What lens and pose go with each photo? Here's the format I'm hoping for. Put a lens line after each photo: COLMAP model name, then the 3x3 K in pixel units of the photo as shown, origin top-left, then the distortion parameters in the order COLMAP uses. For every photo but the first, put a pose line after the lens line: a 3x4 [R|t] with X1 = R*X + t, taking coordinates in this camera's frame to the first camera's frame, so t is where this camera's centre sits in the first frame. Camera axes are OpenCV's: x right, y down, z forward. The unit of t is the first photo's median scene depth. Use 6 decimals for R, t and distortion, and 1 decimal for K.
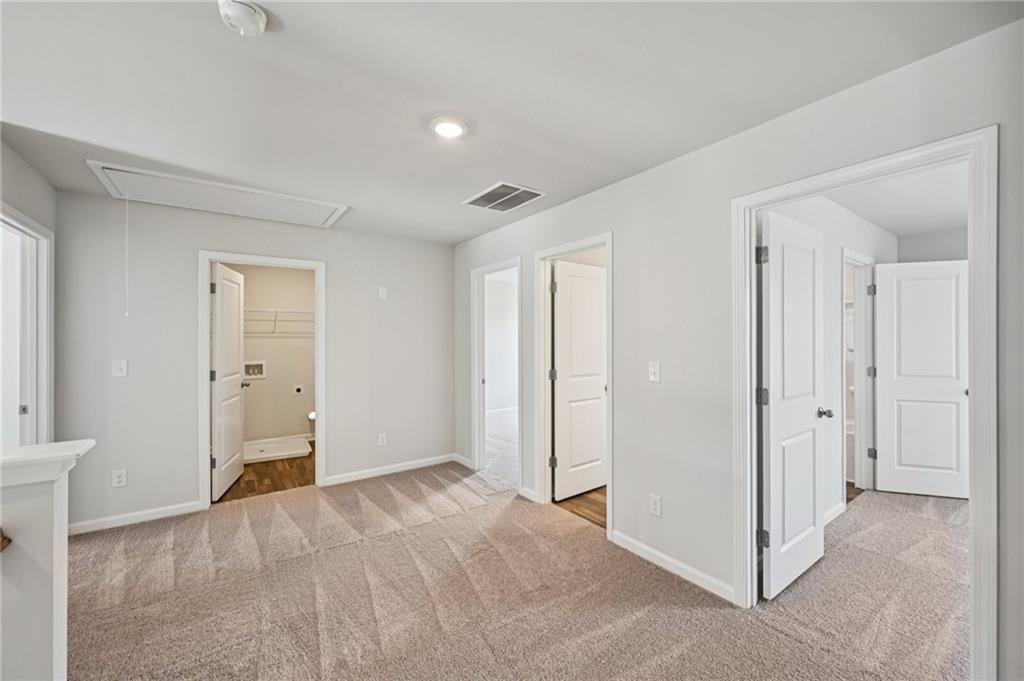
lens RADIAL K [[409.0, 0, 512.2], [0, 409.0, 336.3], [0, 0, 1]] dist [-0.001384, 0.000374]
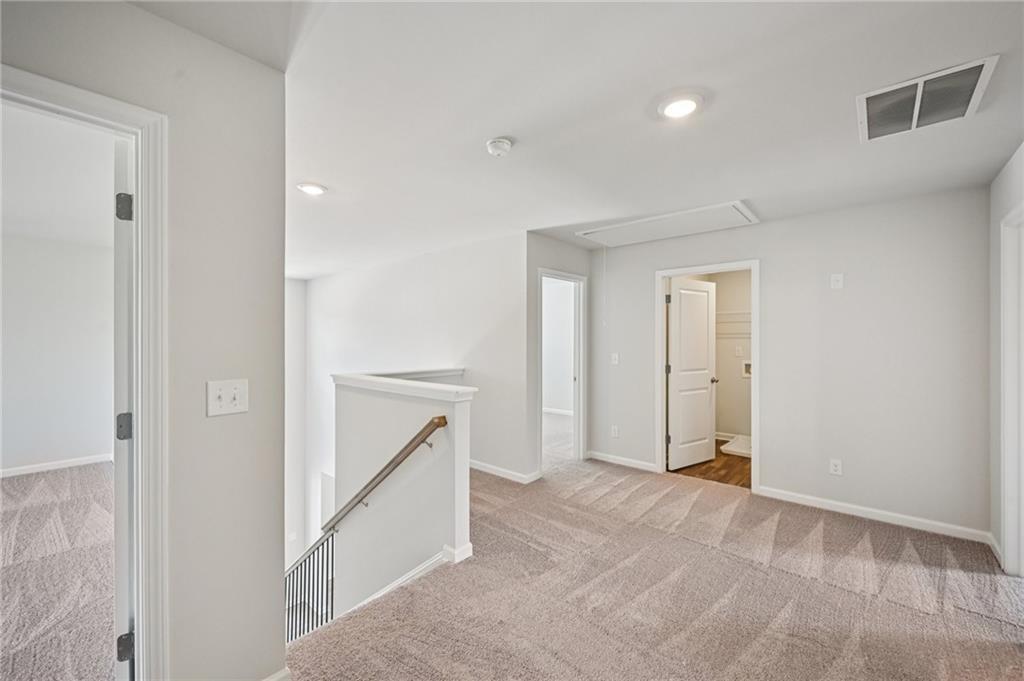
lens RADIAL K [[409.0, 0, 516.3], [0, 409.0, 338.0], [0, 0, 1]] dist [-0.001384, 0.000374]
pose [[0.234167, -0.001310, -0.972196, 0.390461], [0.005351, 0.999986, -0.000059, -0.001226], [0.972182, -0.005189, 0.234171, 0.267615]]
